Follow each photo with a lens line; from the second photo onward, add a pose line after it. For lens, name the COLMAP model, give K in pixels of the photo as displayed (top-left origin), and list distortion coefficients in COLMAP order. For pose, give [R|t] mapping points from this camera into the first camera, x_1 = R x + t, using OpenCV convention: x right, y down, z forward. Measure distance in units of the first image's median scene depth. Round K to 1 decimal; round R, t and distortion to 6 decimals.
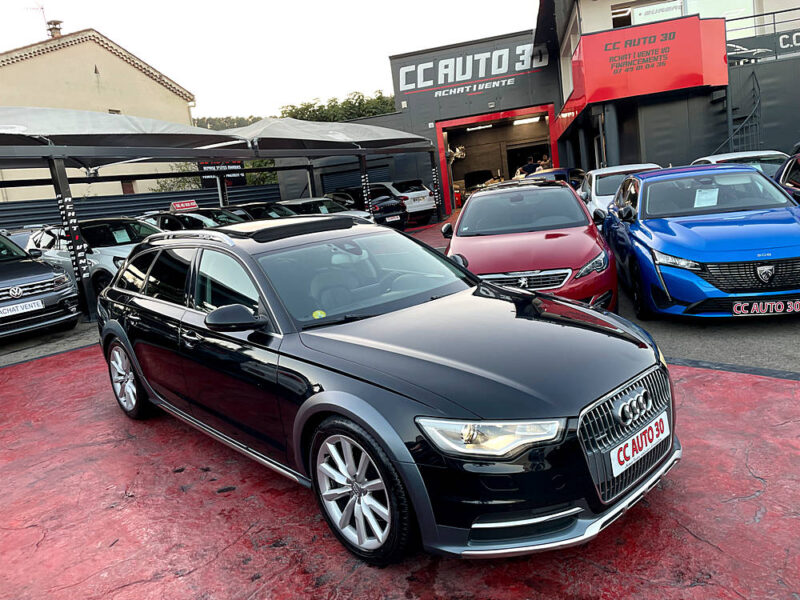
lens RADIAL K [[595.2, 0, 392.2], [0, 595.2, 299.0], [0, 0, 1]] dist [0.057195, -0.072670]
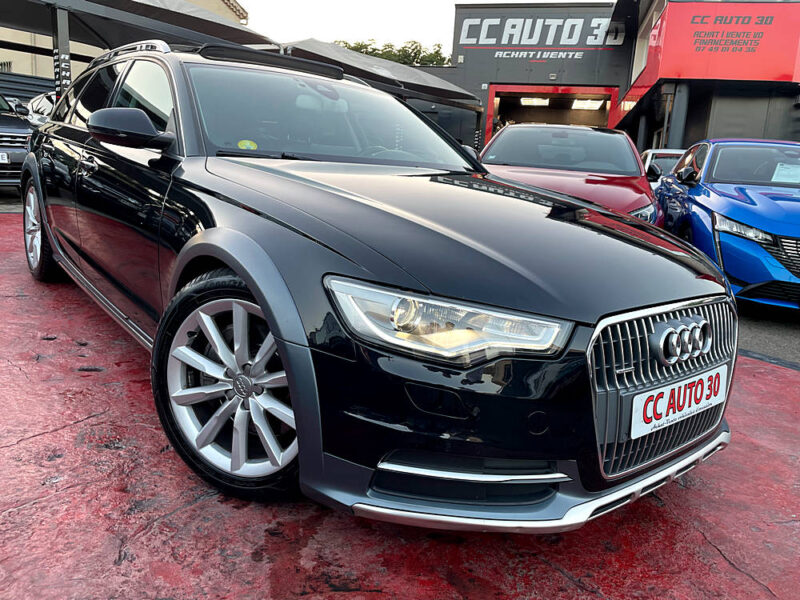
lens RADIAL K [[595.2, 0, 393.2], [0, 595.2, 297.2], [0, 0, 1]] dist [0.057195, -0.072670]
pose [[0.979162, 0.201640, -0.024159, 0.079626], [-0.200500, 0.978757, 0.042834, 0.115421], [0.032283, -0.037098, 0.998790, 0.257299]]
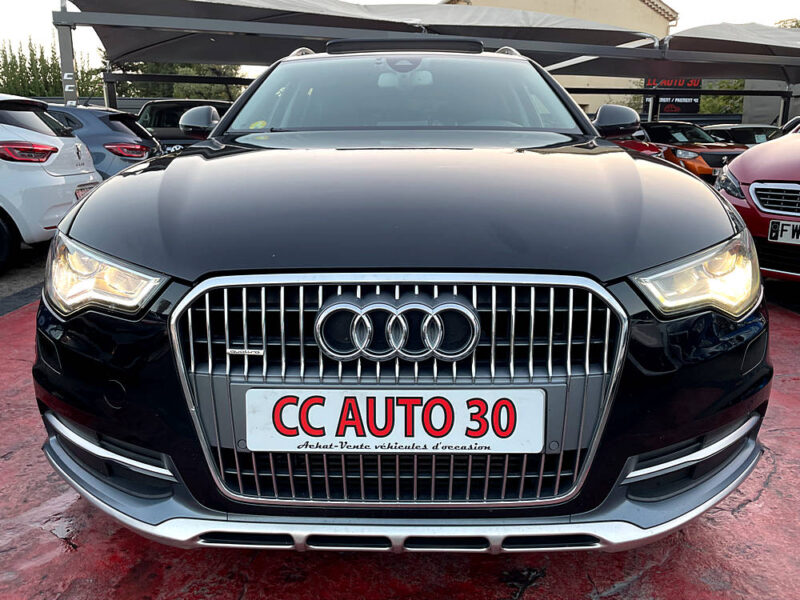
lens RADIAL K [[595.2, 0, 397.4], [0, 595.2, 292.3], [0, 0, 1]] dist [0.057195, -0.072670]
pose [[0.714073, 0.252943, -0.652778, 0.444305], [-0.202116, 0.967227, 0.153694, 0.065190], [0.670260, 0.022188, 0.741795, 0.482134]]
